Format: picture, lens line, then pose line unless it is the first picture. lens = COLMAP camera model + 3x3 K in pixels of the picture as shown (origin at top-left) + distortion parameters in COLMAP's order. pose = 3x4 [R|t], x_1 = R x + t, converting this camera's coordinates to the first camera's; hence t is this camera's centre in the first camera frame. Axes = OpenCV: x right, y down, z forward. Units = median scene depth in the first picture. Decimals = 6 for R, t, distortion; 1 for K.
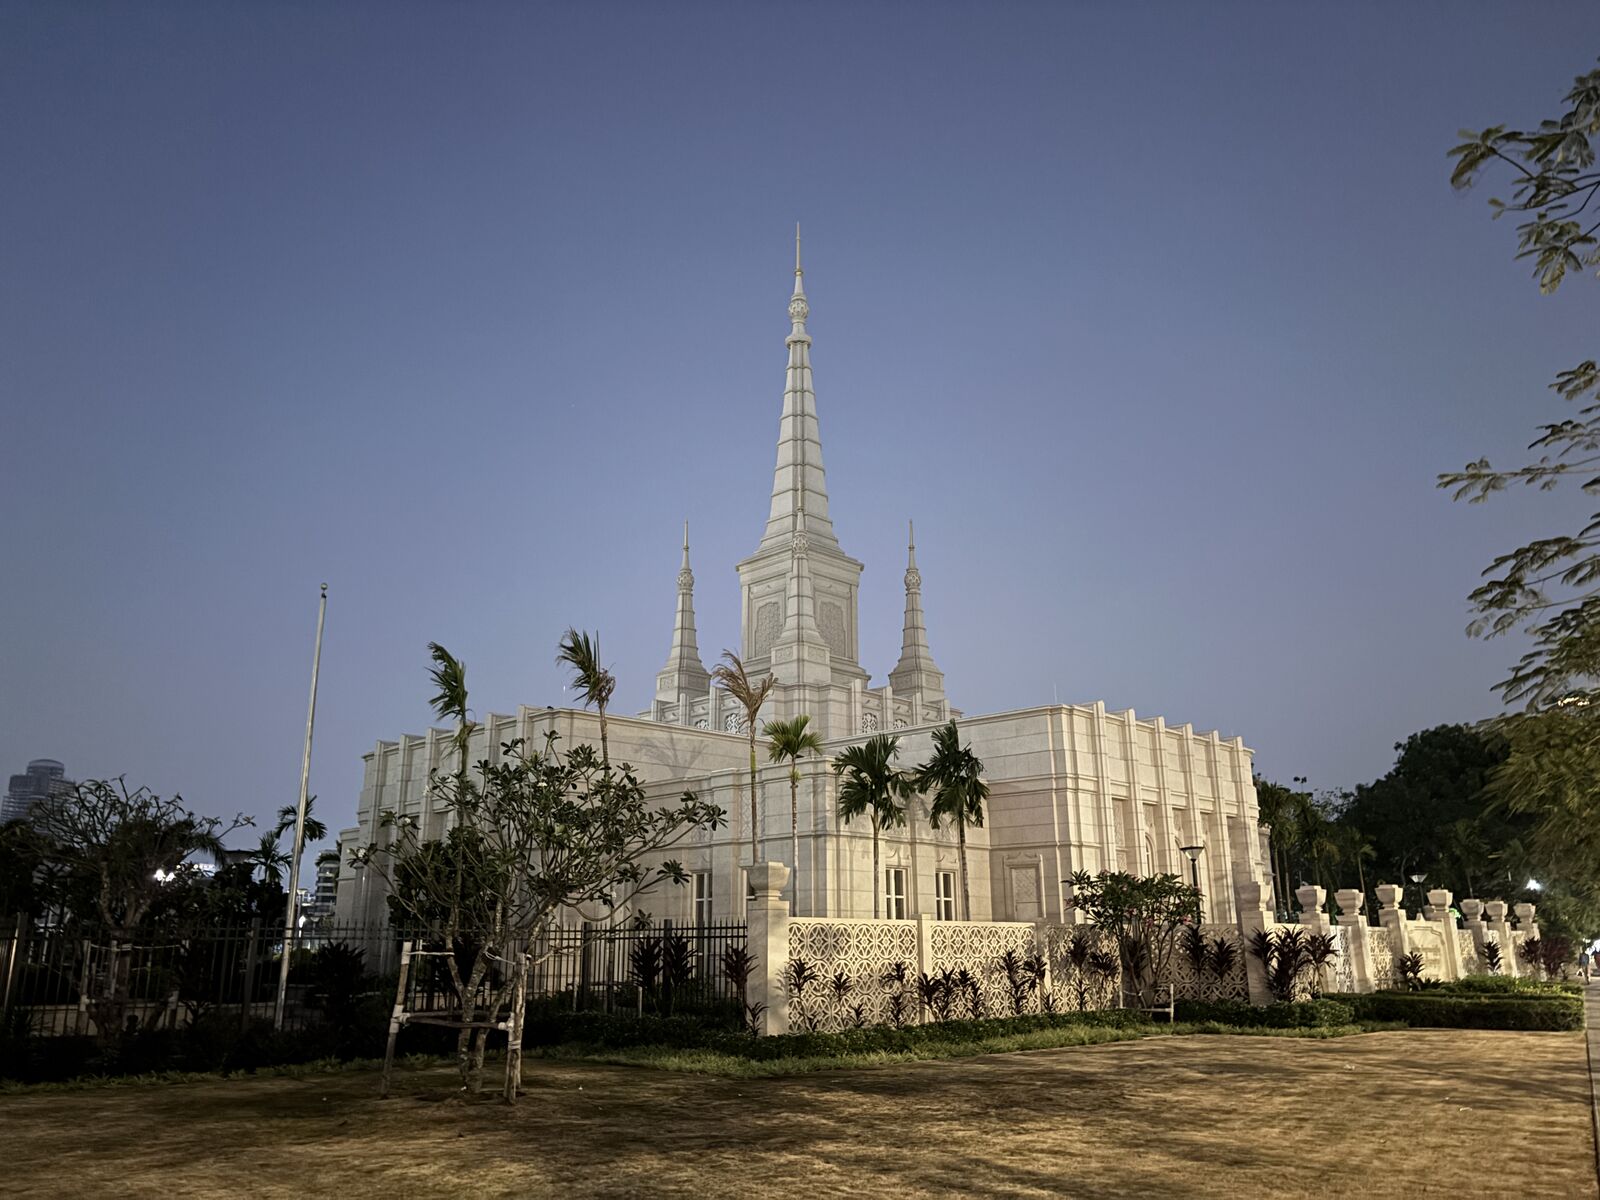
lens RADIAL K [[1243.1, 0, 800.0], [0, 1243.1, 600.0], [0, 0, 1]] dist [0.037875, -0.000608]
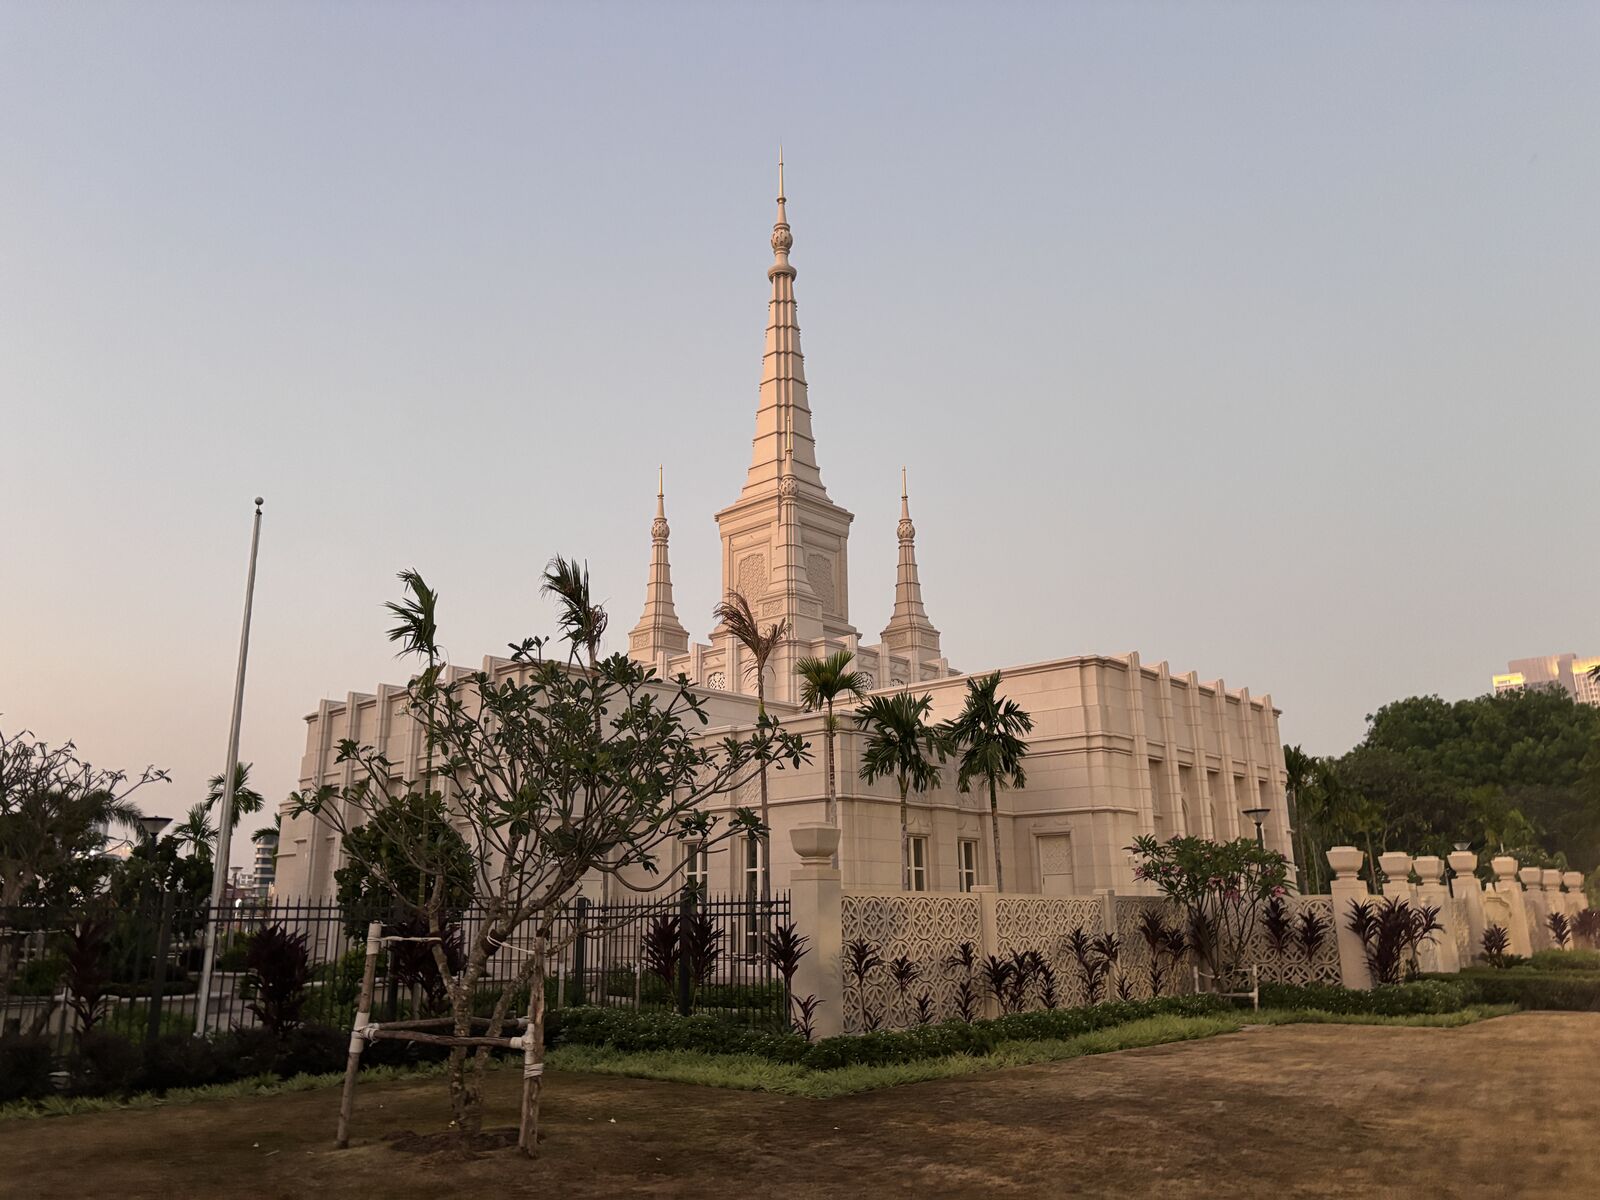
lens RADIAL K [[1216.1, 0, 800.0], [0, 1216.1, 600.0], [0, 0, 1]] dist [0.070081, -0.073882]
pose [[0.998838, 0.004180, 0.048008, -0.062765], [-0.004732, 0.999924, 0.011386, 0.047250], [-0.047957, -0.011600, 0.998782, 0.172276]]
